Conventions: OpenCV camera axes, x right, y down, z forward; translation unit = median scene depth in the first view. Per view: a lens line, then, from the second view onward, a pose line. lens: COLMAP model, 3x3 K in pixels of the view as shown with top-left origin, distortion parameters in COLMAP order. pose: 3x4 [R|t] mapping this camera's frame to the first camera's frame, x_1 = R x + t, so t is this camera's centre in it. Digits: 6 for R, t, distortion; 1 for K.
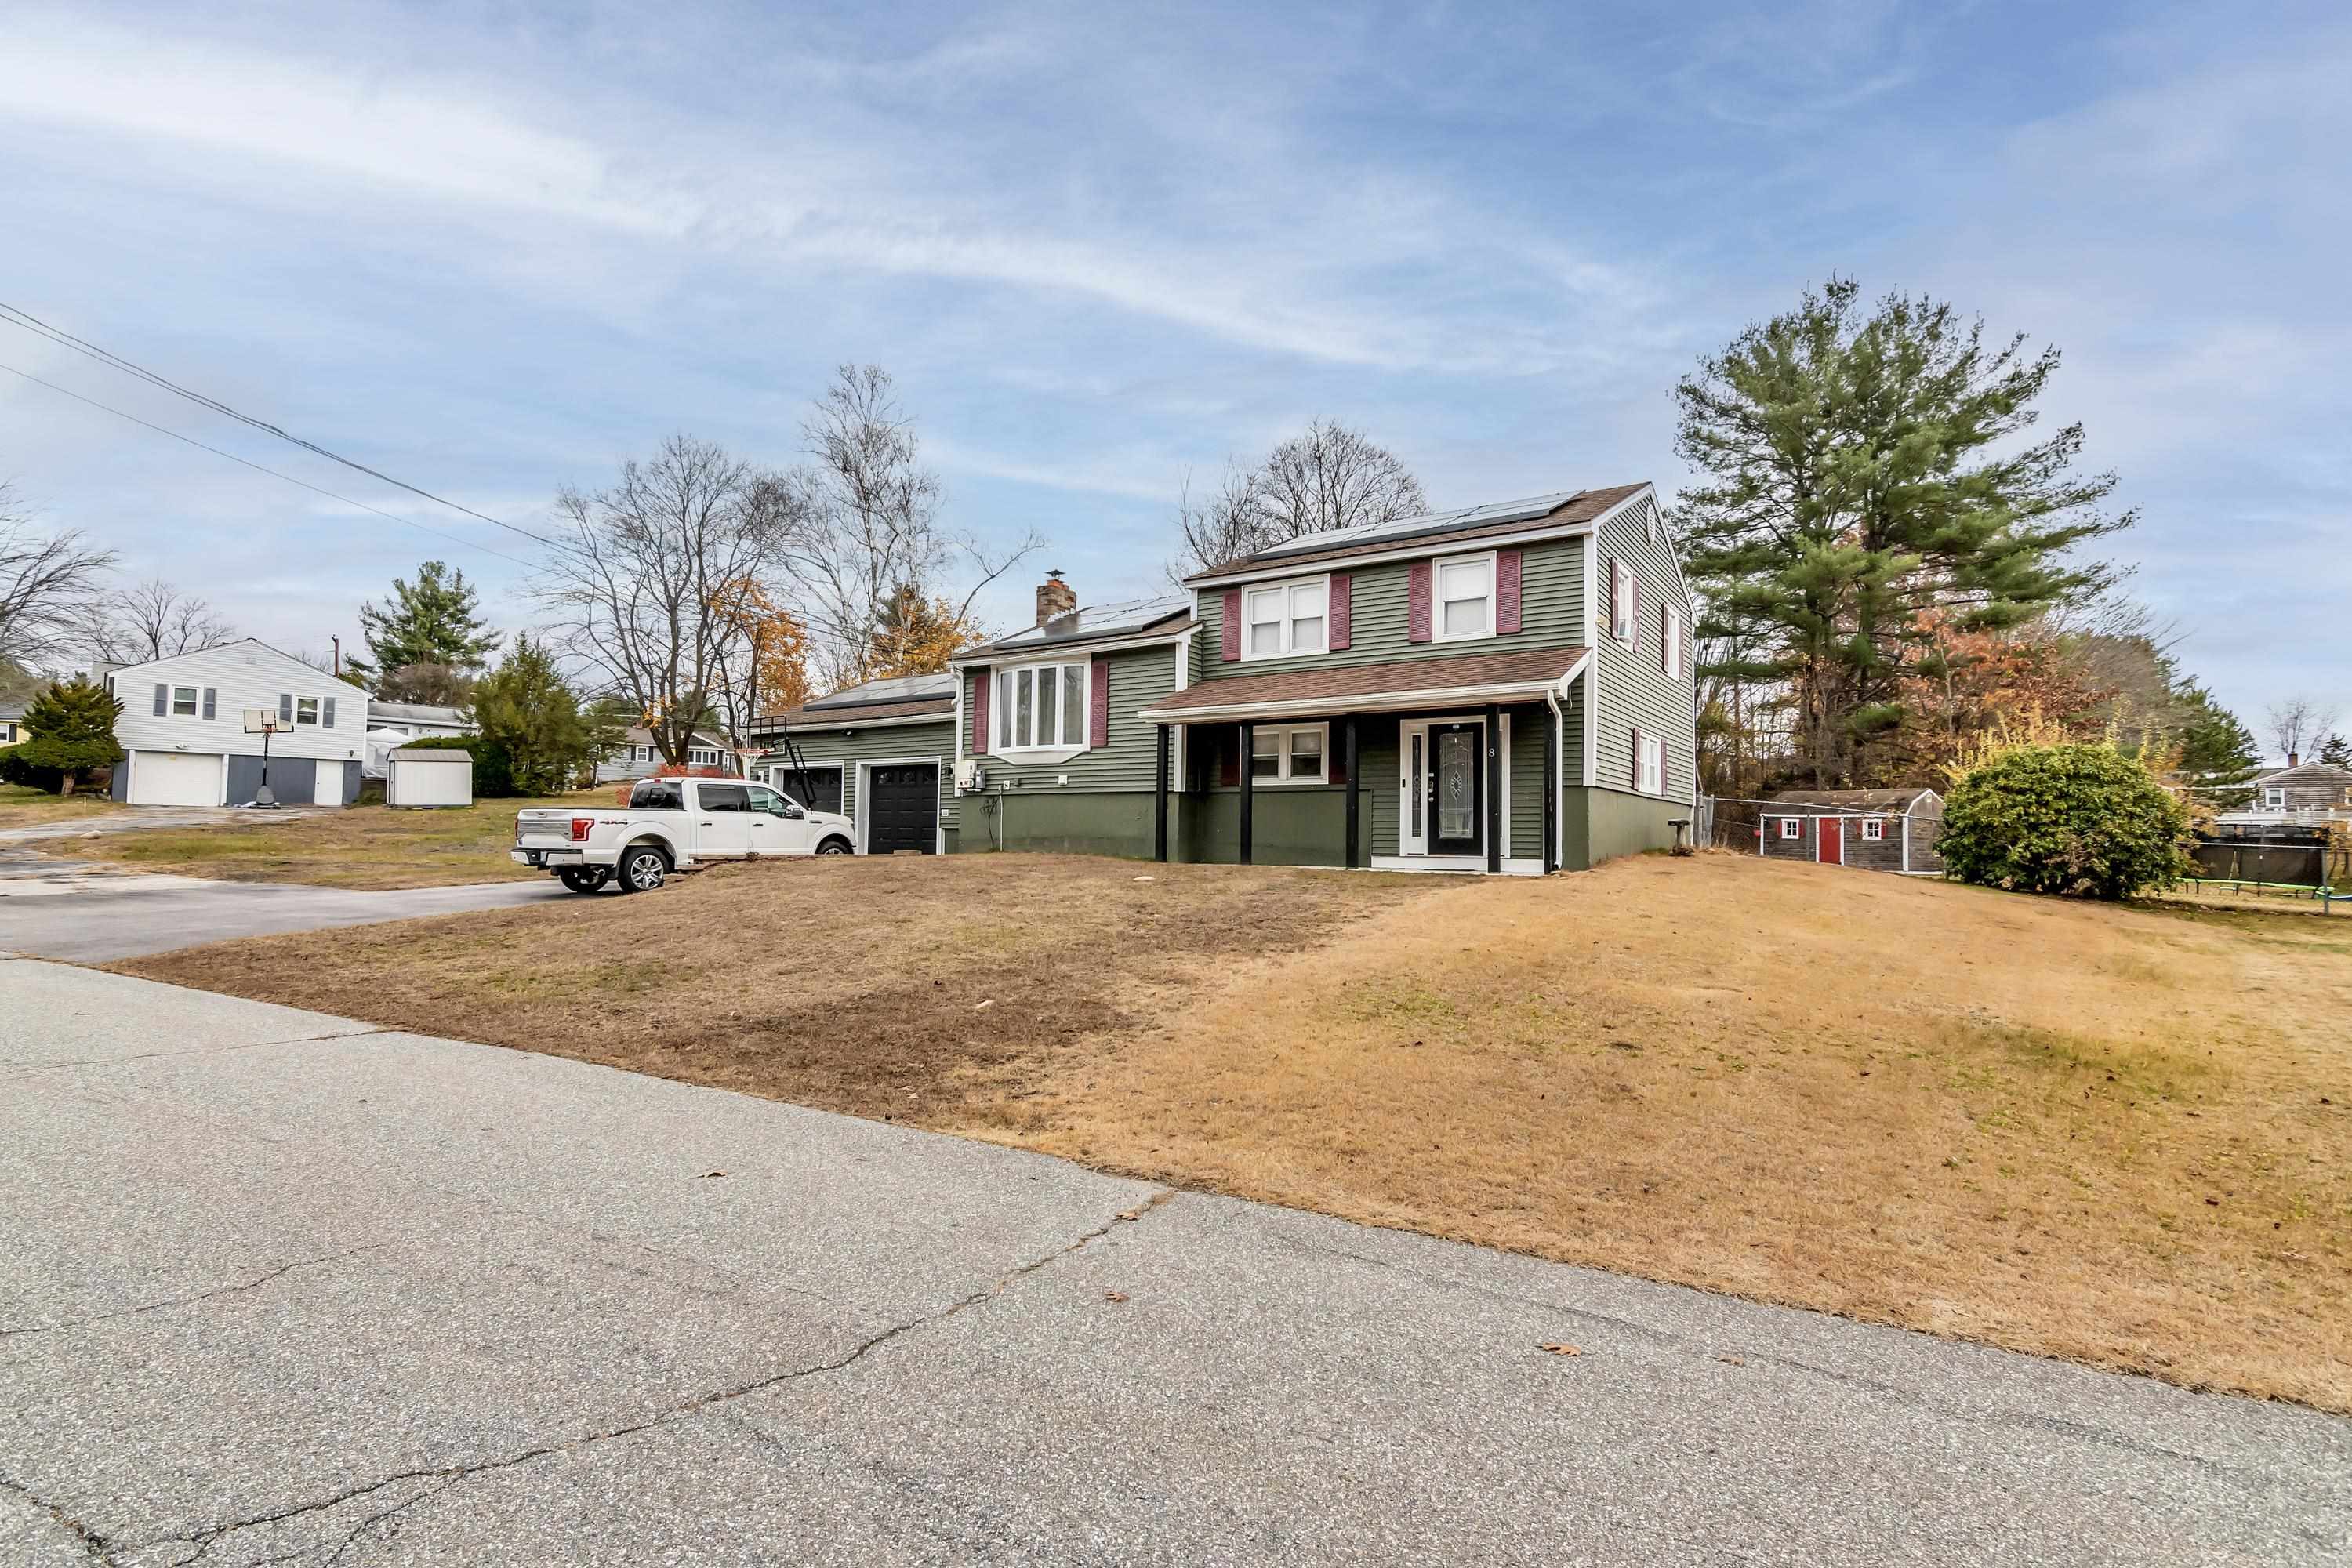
lens RADIAL K [[1157.7, 0, 1176.0], [0, 1157.7, 784.0], [0, 0, 1]] dist [-0.001995, 0.000141]
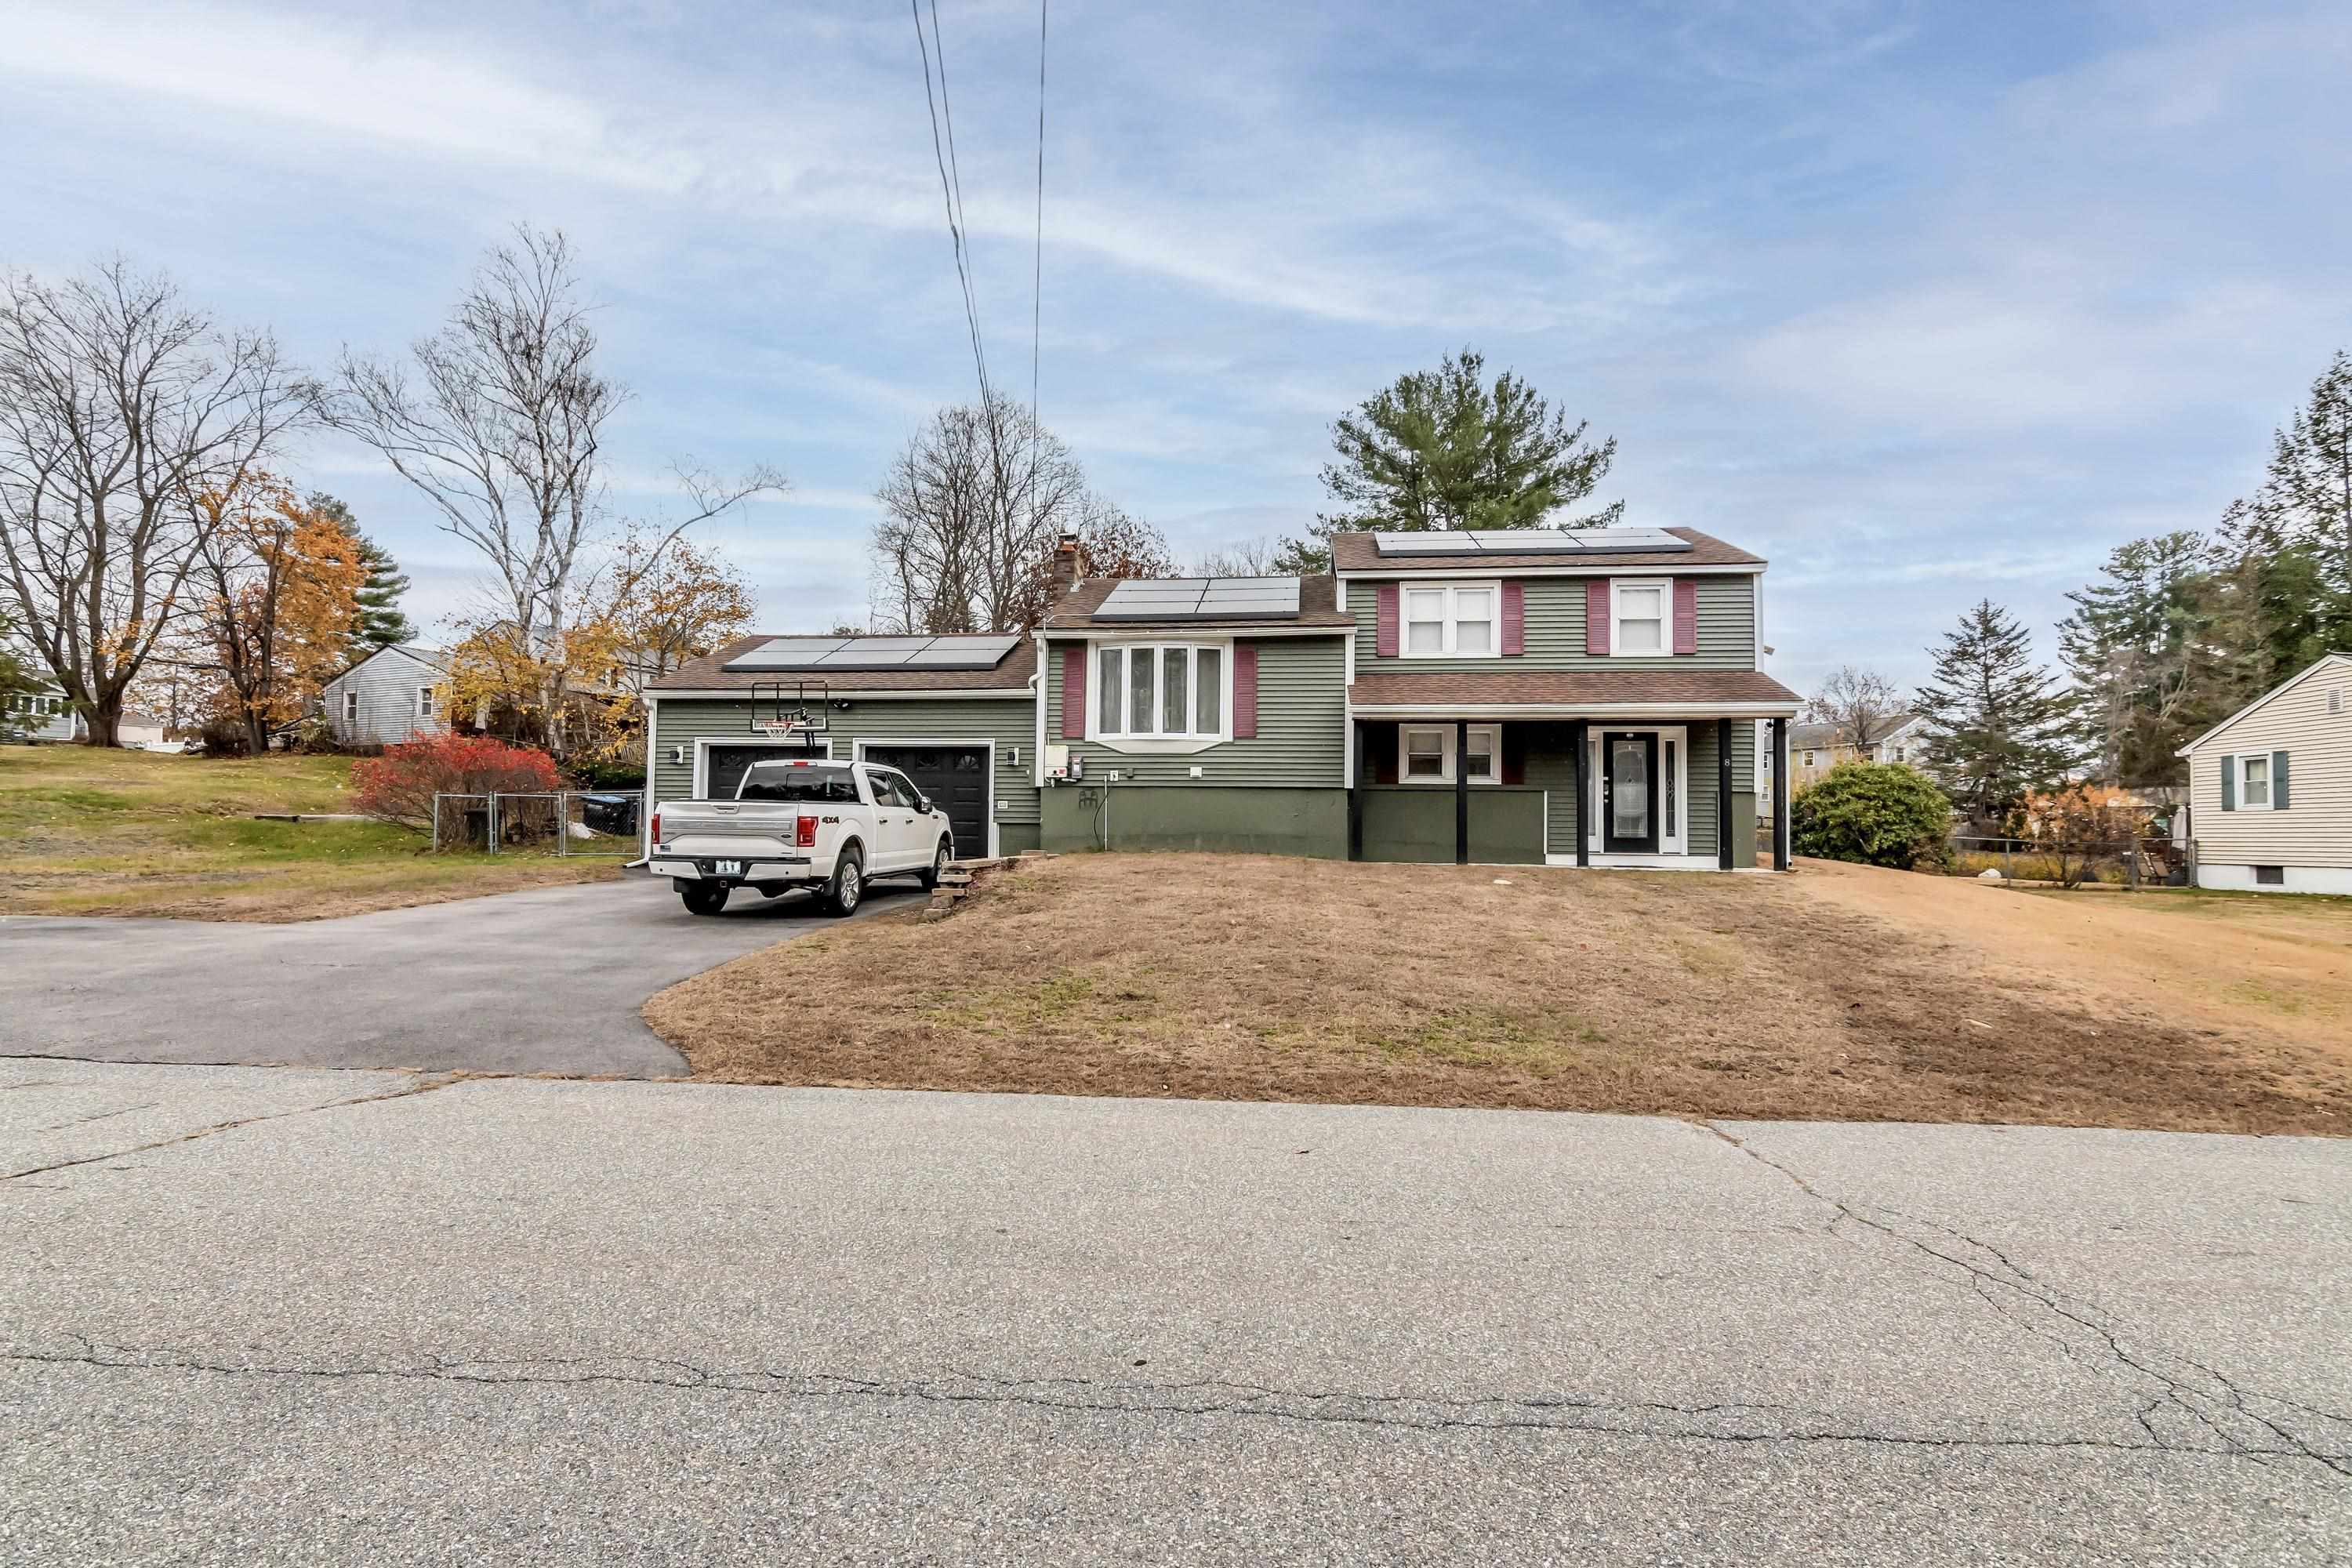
lens RADIAL K [[1157.7, 0, 1176.0], [0, 1157.7, 784.0], [0, 0, 1]] dist [-0.001995, 0.000141]
pose [[0.884748, 0.016654, 0.465772, -0.574341], [-0.025105, 0.999613, 0.011948, -0.004915], [-0.465393, -0.022264, 0.884824, 0.208037]]
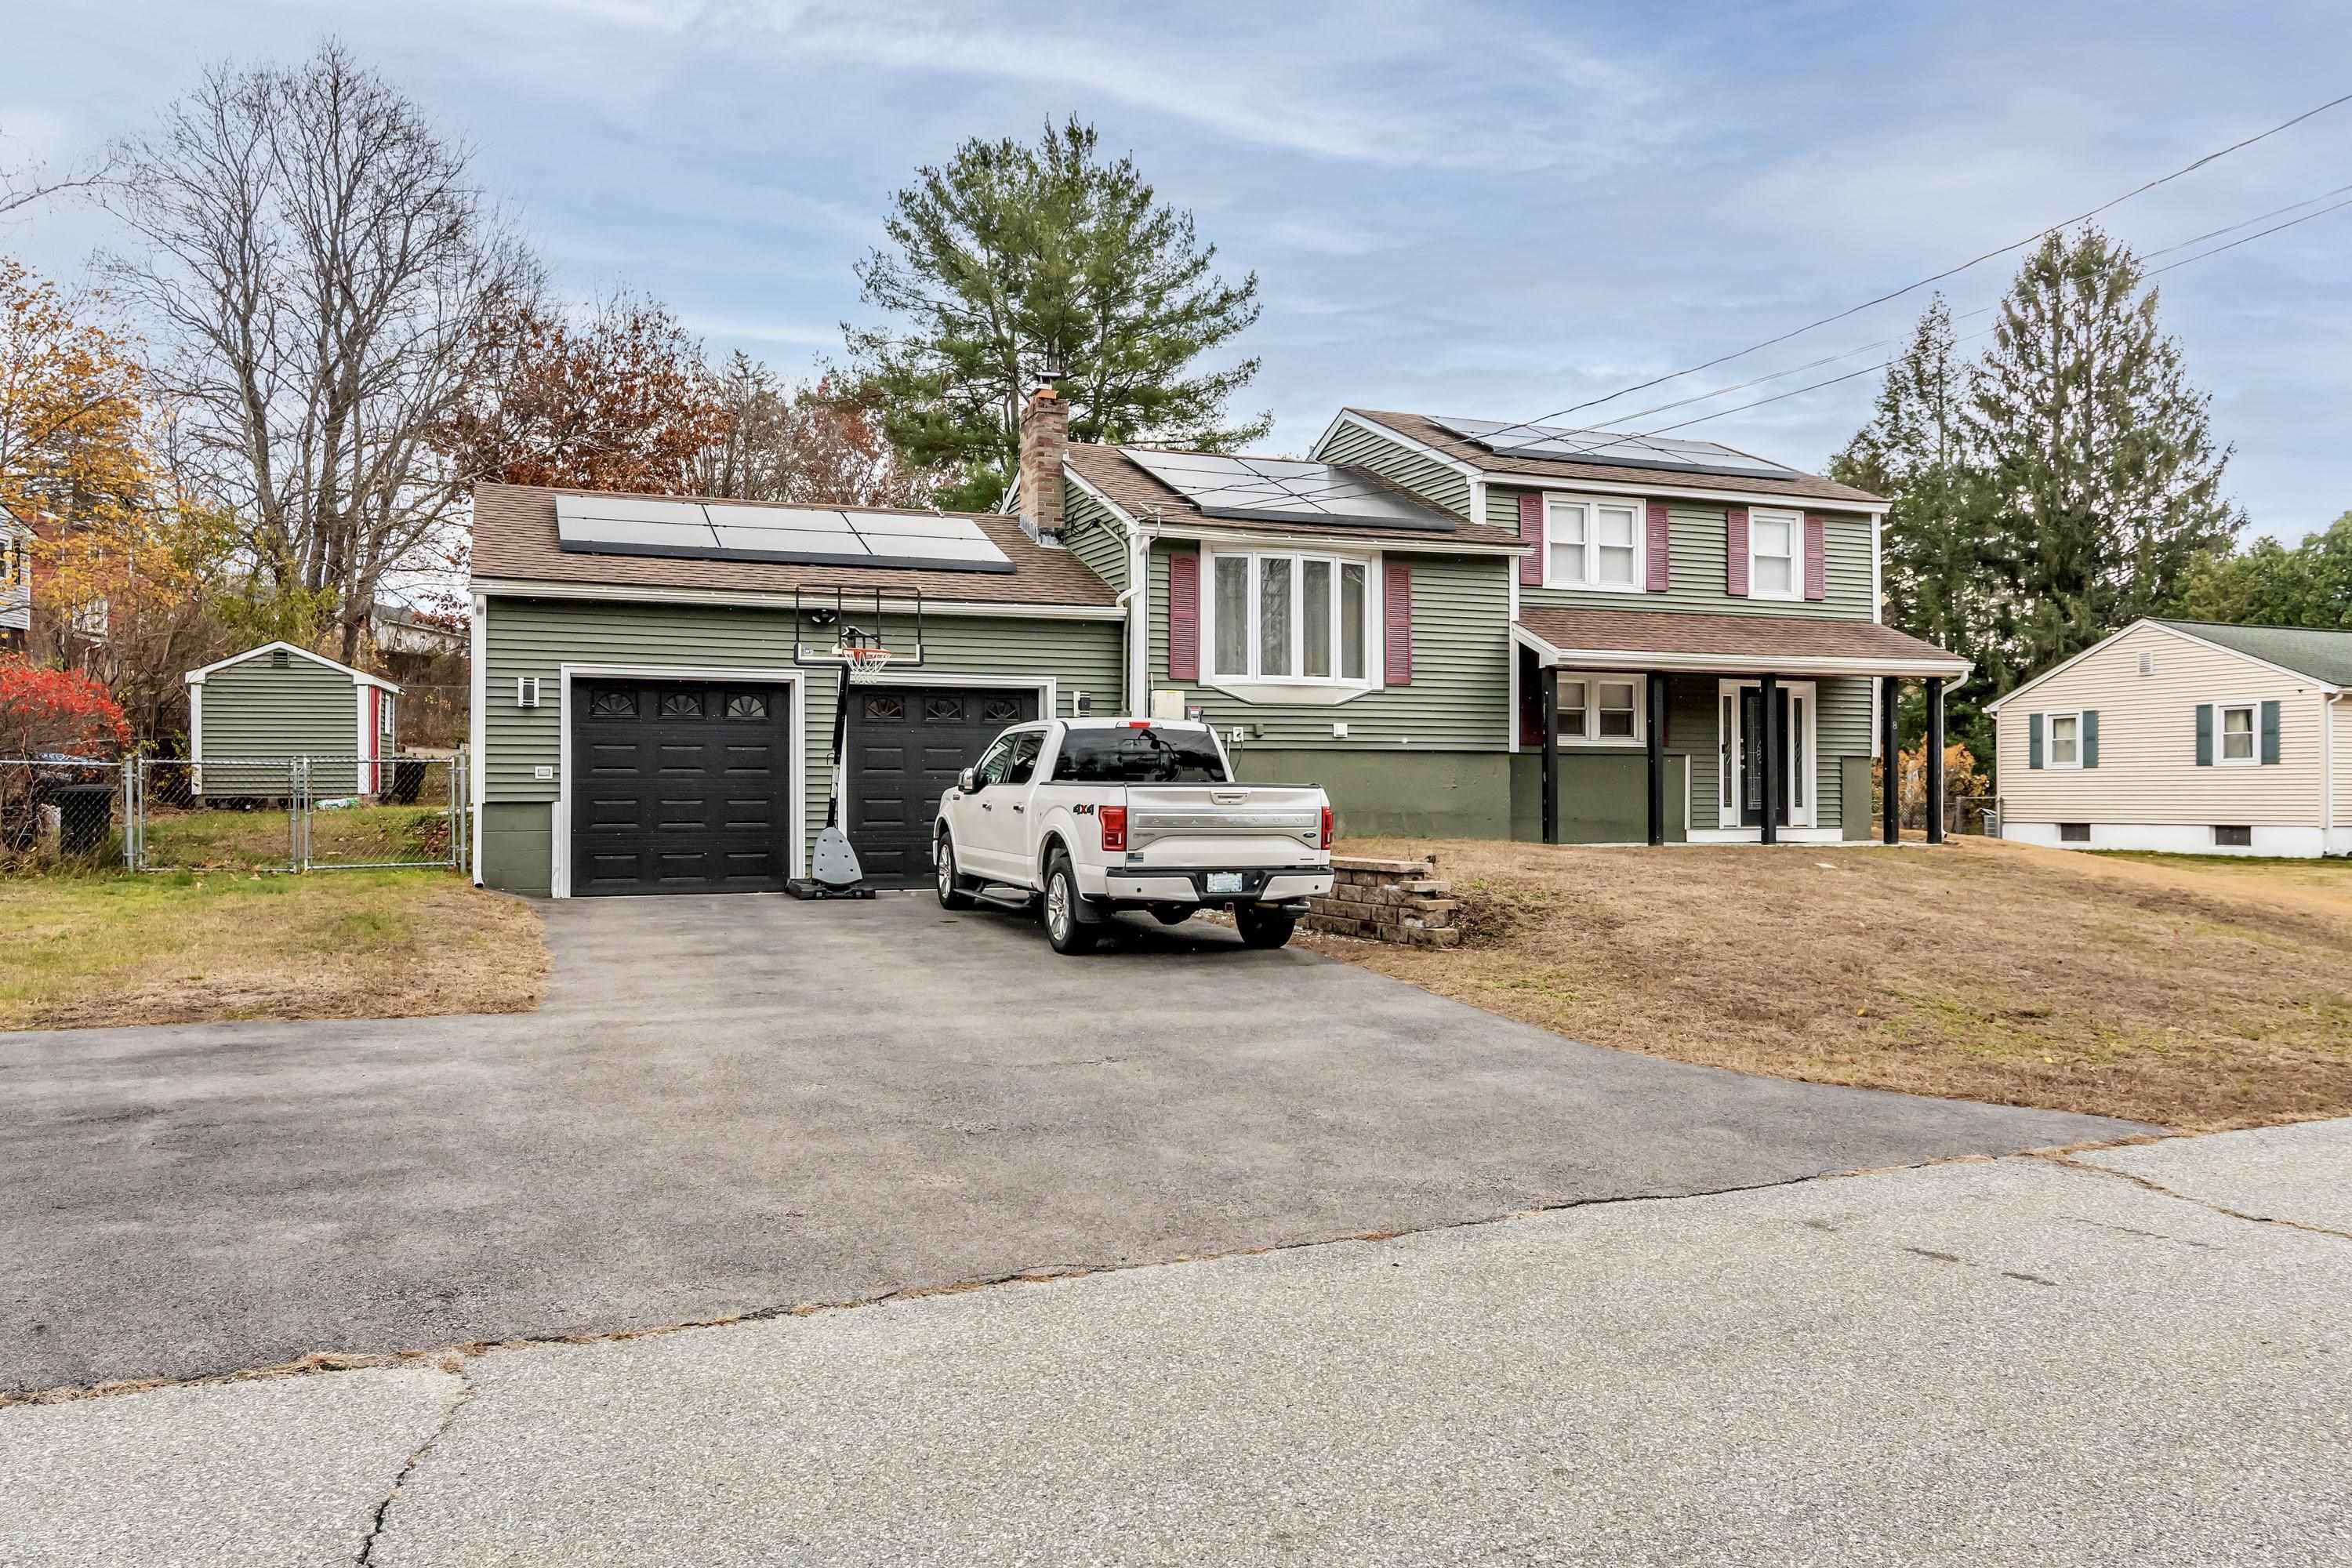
lens RADIAL K [[1702.9, 0, 1204.1], [0, 1702.9, 771.9], [0, 0, 1]] dist [0.002298, -0.000785]
pose [[0.545155, -0.003141, 0.838329, -1.046313], [-0.037938, 0.998876, 0.028413, -0.004530], [-0.837476, -0.047294, 0.544423, 0.554528]]
